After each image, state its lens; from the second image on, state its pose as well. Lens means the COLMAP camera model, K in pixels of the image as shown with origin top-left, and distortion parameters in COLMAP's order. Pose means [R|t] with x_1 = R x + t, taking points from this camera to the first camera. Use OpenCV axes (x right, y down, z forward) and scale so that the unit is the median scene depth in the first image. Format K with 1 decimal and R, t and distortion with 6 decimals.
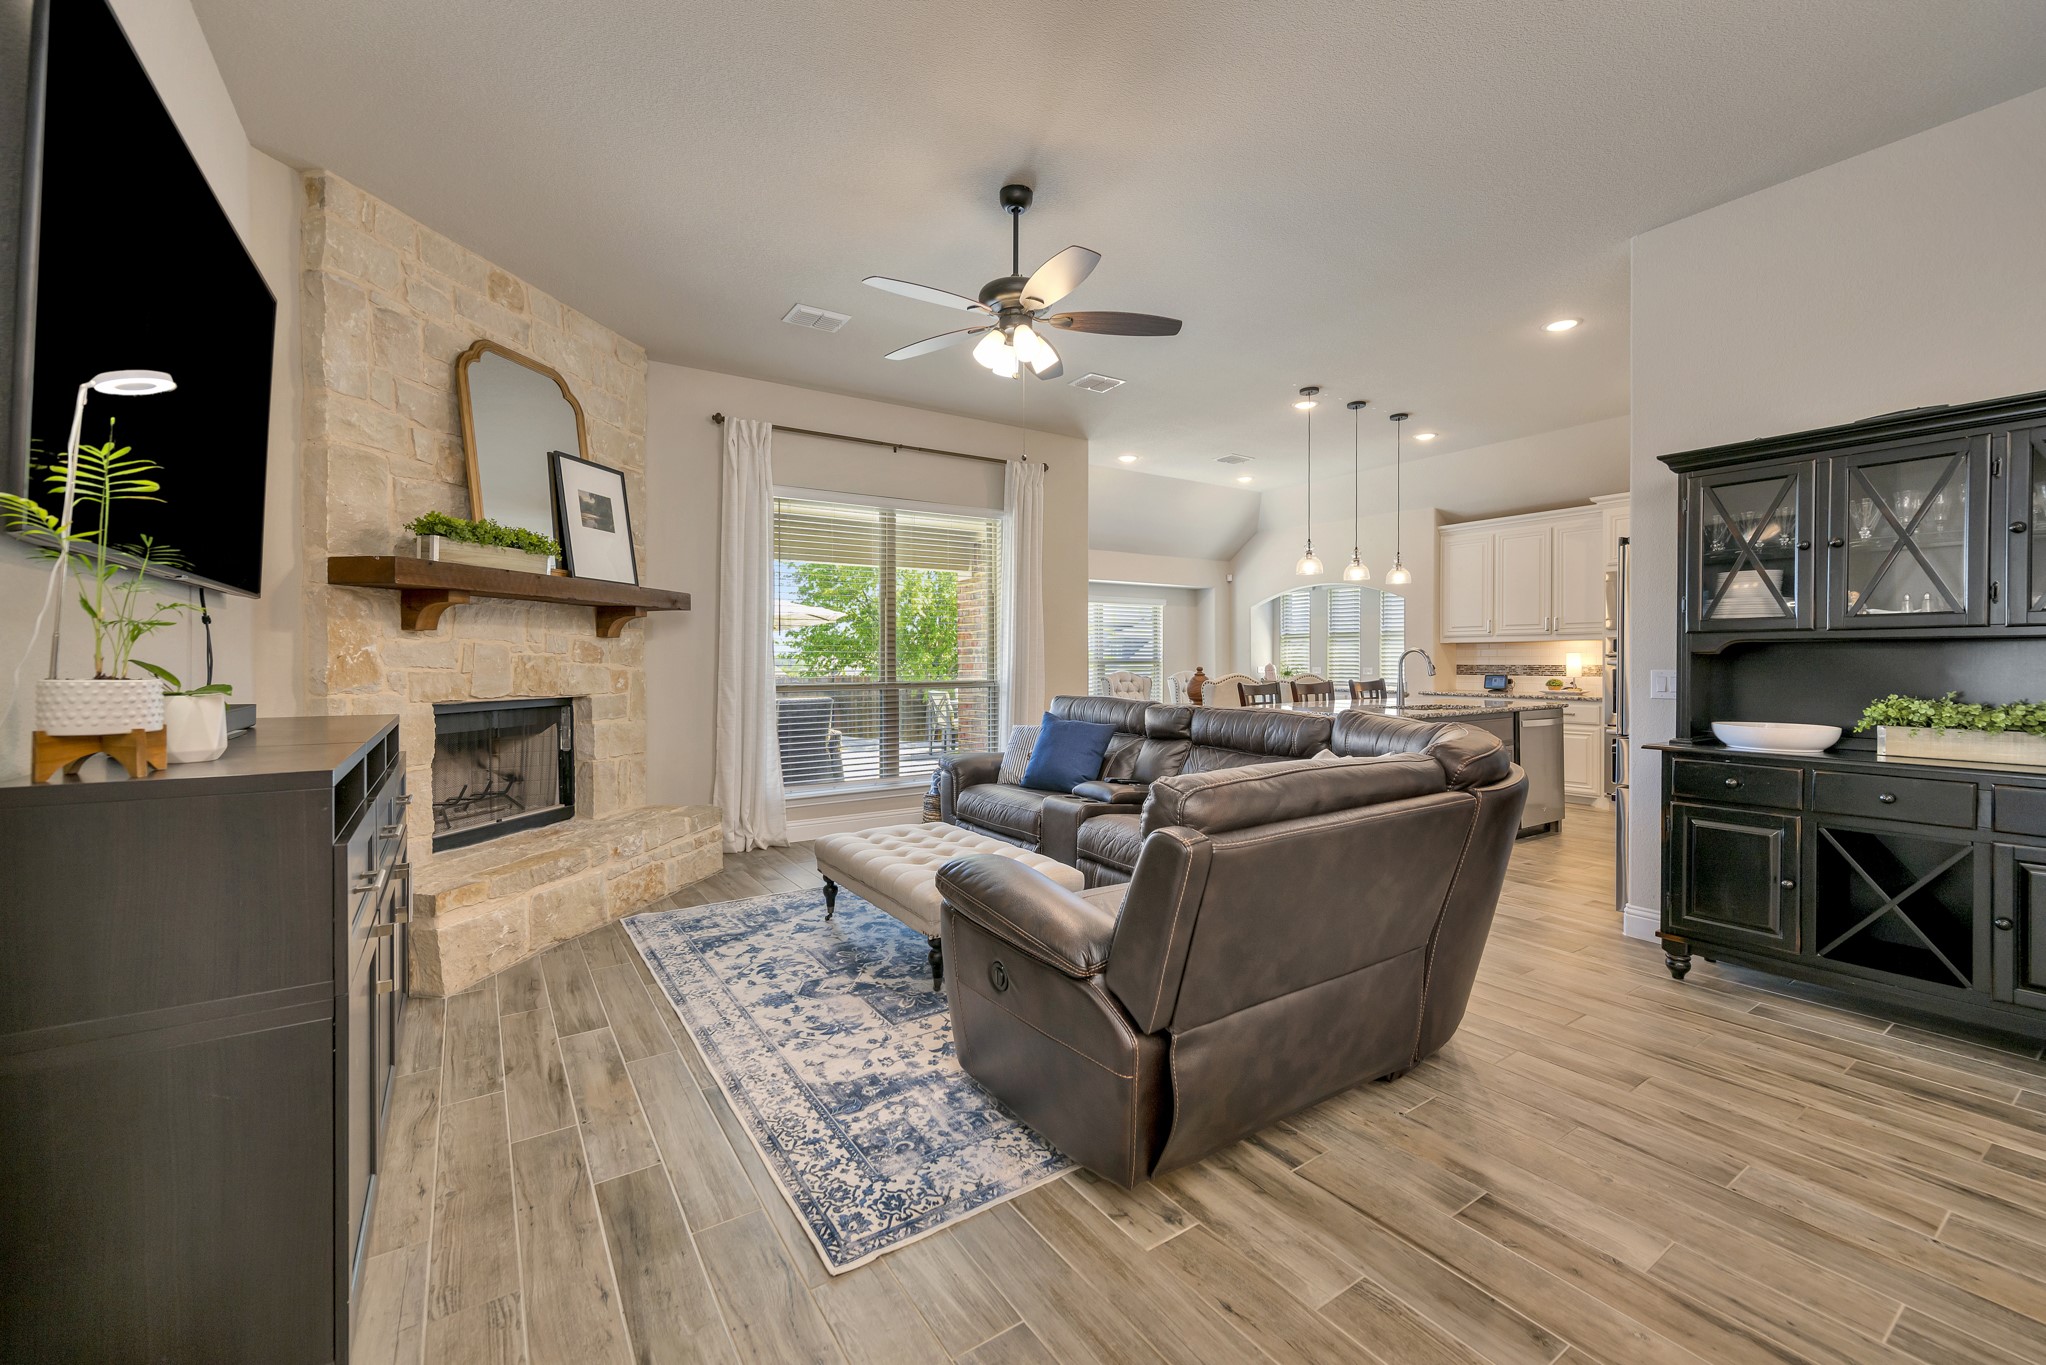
lens RADIAL K [[820.8, 0, 1030.3], [0, 820.8, 666.0], [0, 0, 1]] dist [-0.000172, 0.000613]
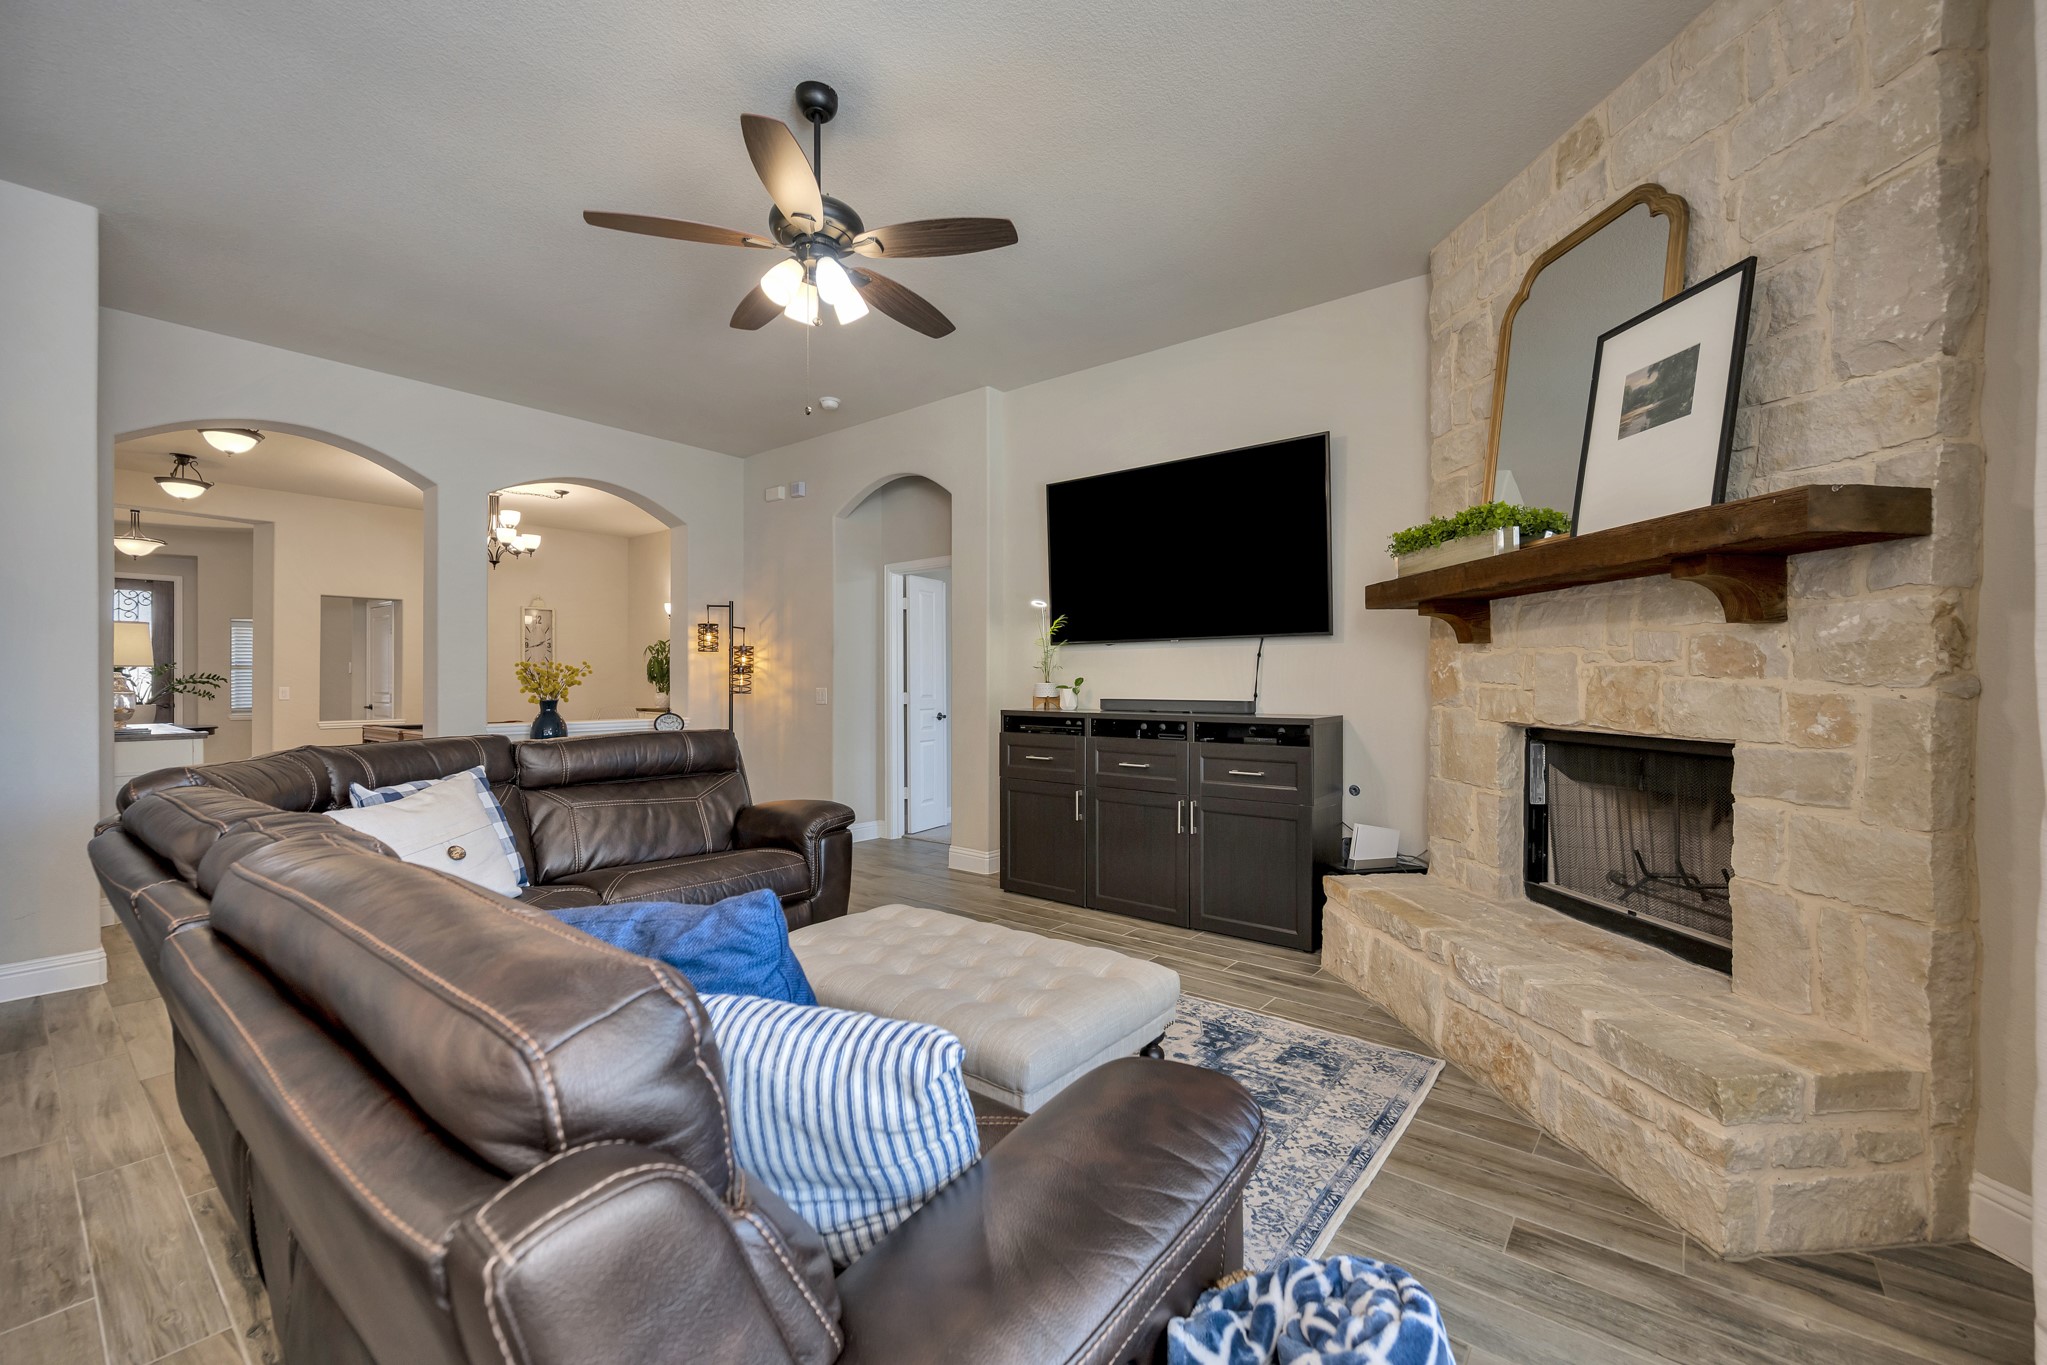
lens RADIAL K [[821.2, 0, 1040.4], [0, 821.2, 682.1], [0, 0, 1]] dist [-0.000172, 0.000613]
pose [[-0.951077, 0.002209, -0.308946, 0.024415], [0.000026, 0.999975, 0.007069, -0.006607], [0.308954, 0.006716, -0.951053, 1.889398]]
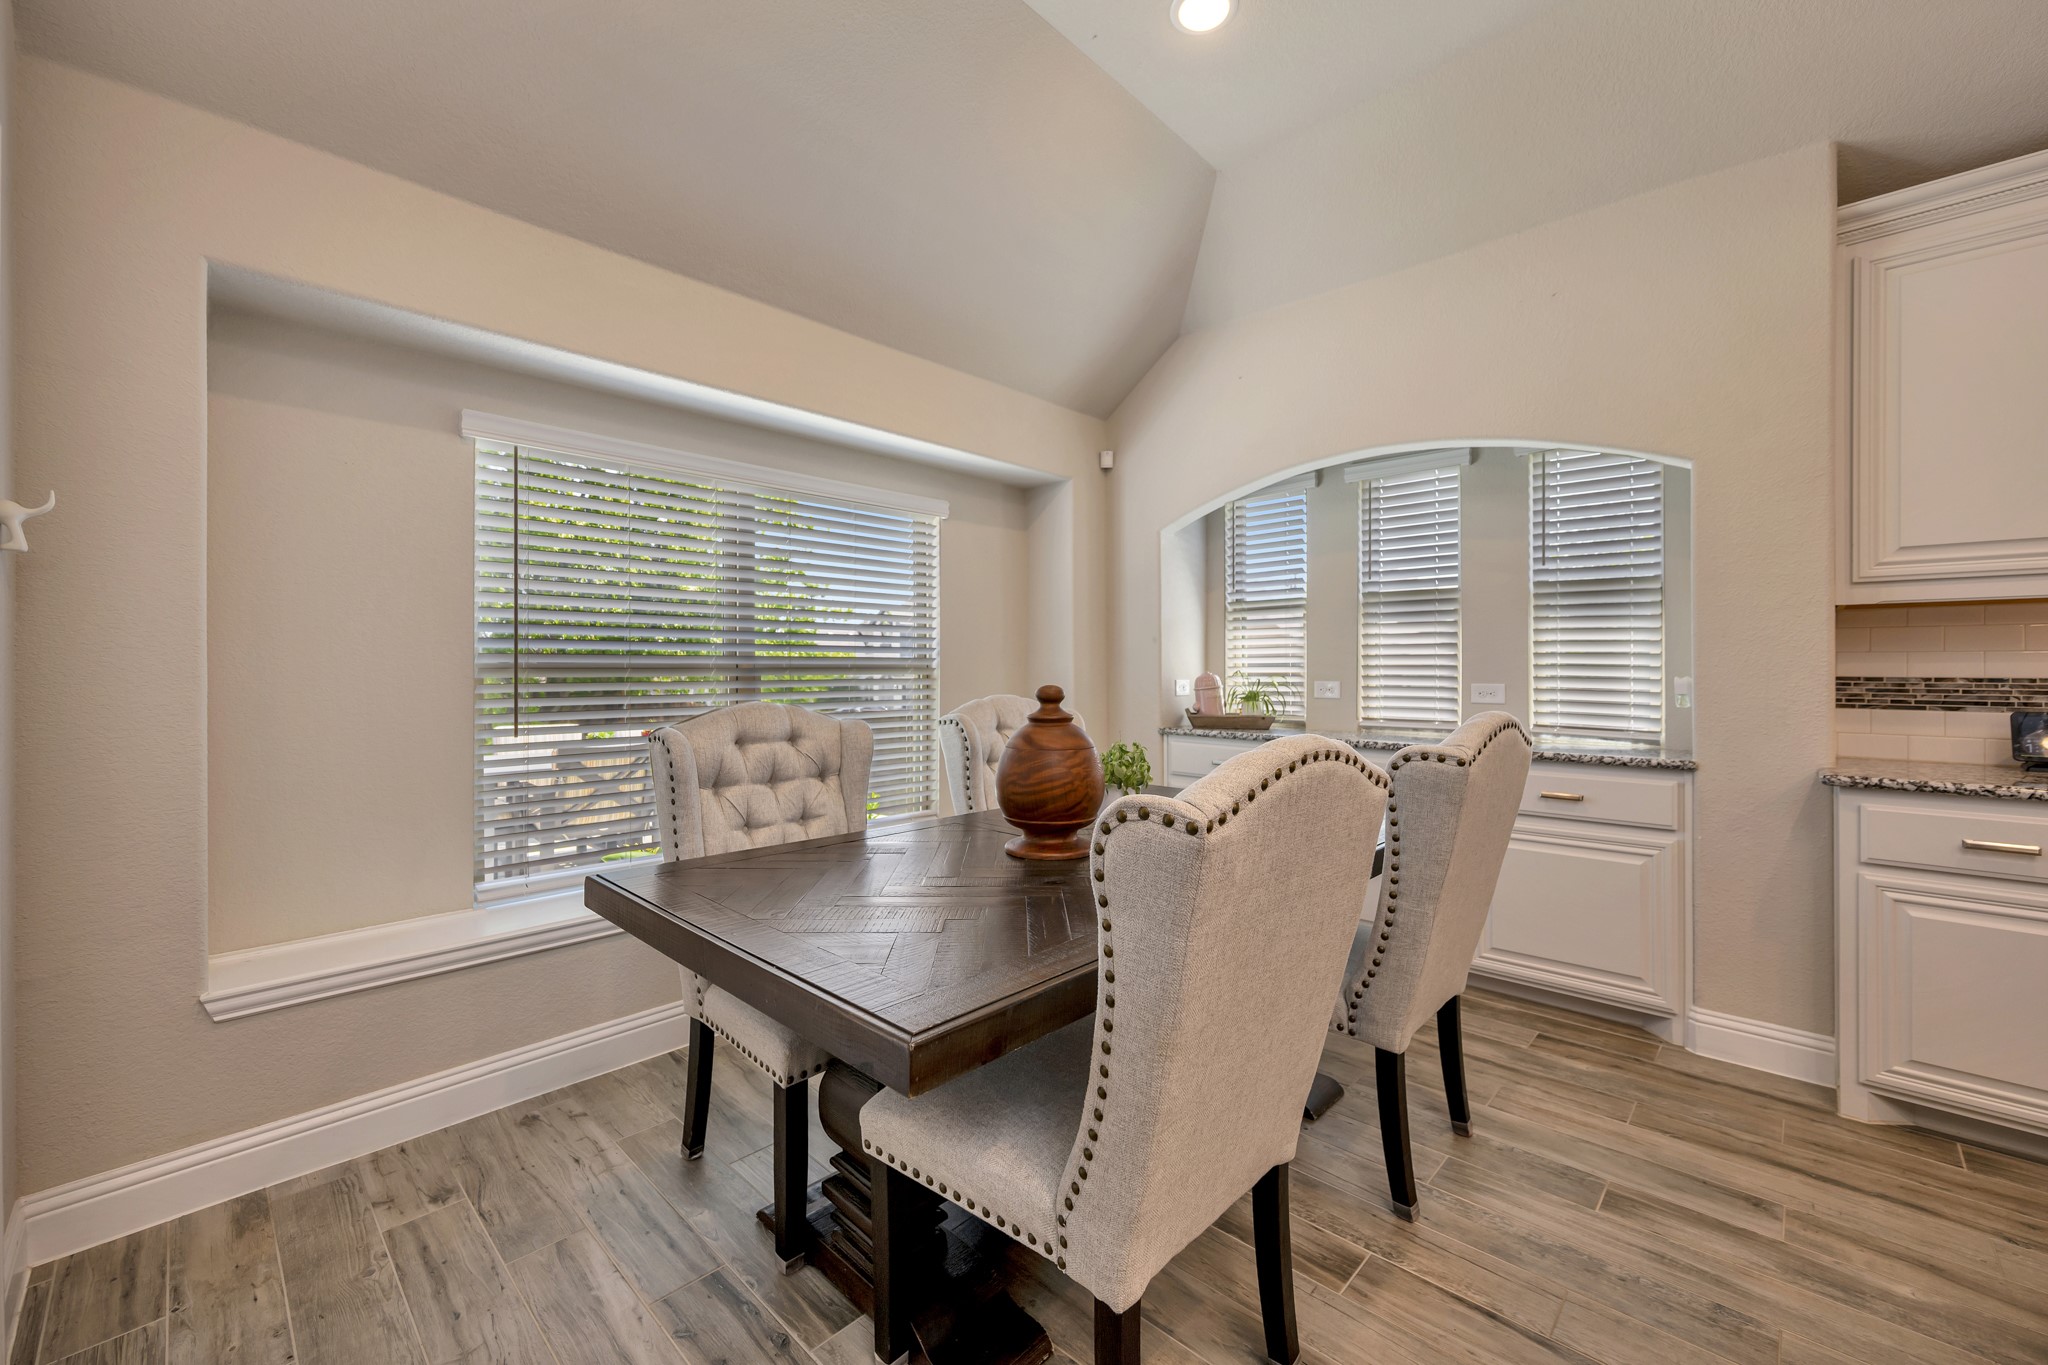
lens RADIAL K [[821.6, 0, 1018.7], [0, 821.6, 667.9], [0, 0, 1]] dist [-0.000172, 0.000613]
pose [[0.978401, -0.001518, 0.206711, 0.018056], [0.002009, 0.999996, -0.002165, -0.000624], [-0.206707, 0.002534, 0.978400, 0.094711]]
